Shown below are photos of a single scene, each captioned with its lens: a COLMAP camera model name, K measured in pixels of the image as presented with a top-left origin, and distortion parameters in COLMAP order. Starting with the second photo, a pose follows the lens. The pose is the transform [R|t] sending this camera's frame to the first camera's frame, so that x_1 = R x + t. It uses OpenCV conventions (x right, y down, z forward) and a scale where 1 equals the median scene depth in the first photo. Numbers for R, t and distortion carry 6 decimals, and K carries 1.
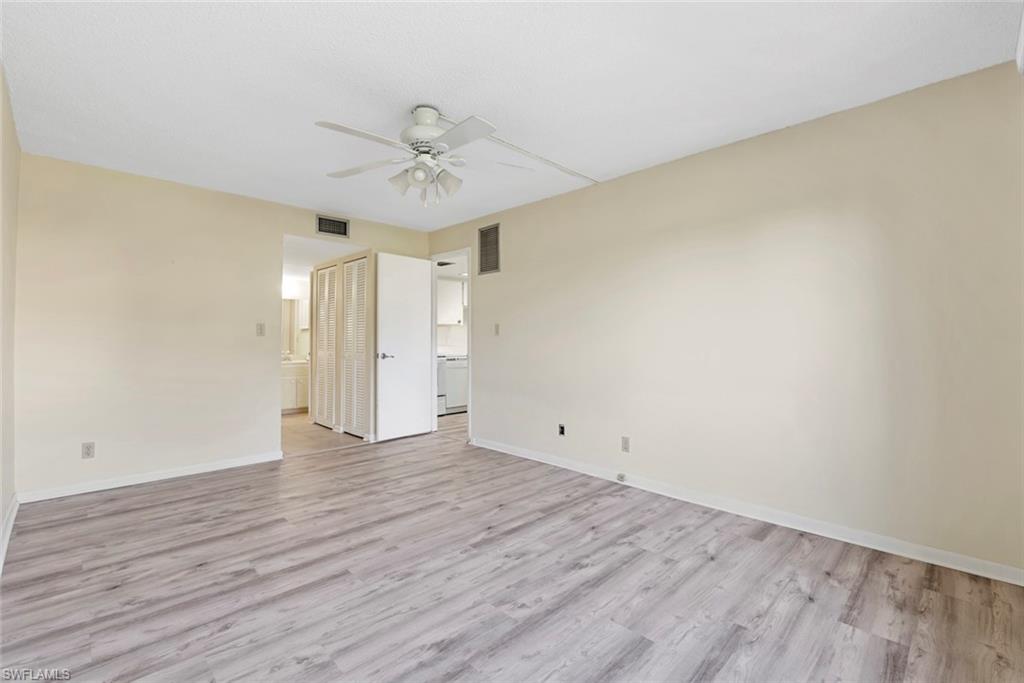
lens RADIAL K [[455.4, 0, 512.2], [0, 455.4, 354.4], [0, 0, 1]] dist [-0.004165, 0.000198]
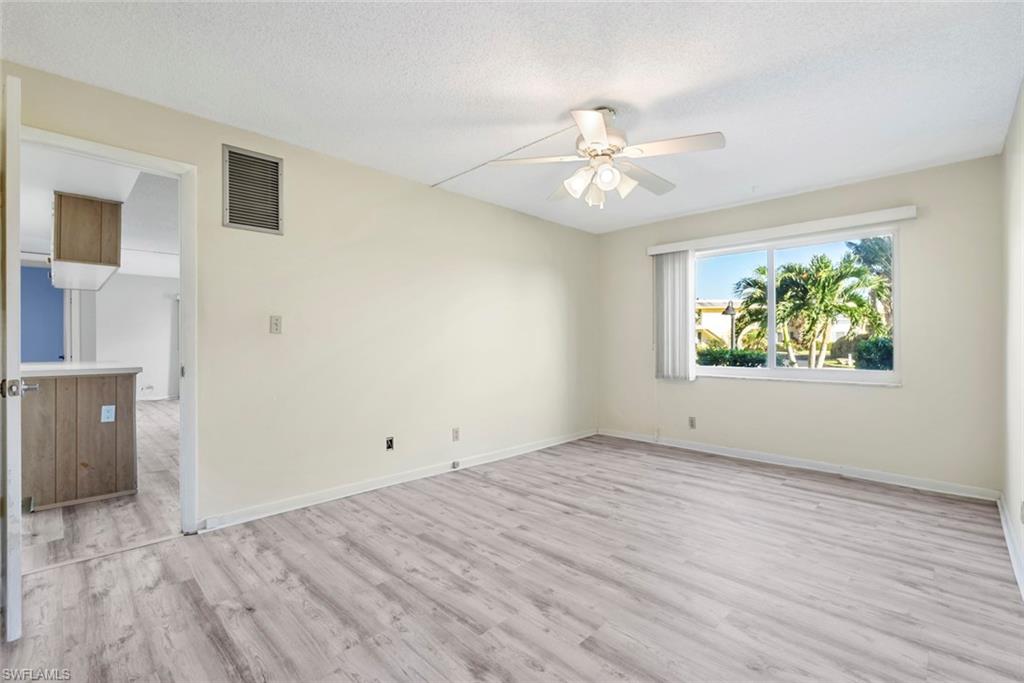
lens RADIAL K [[455.4, 0, 512.2], [0, 455.4, 354.4], [0, 0, 1]] dist [-0.004165, 0.000198]
pose [[-0.021093, -0.025174, 0.999461, -1.010437], [0.029286, 0.999238, 0.025786, -0.026368], [-0.999348, 0.029814, -0.020339, 1.025394]]
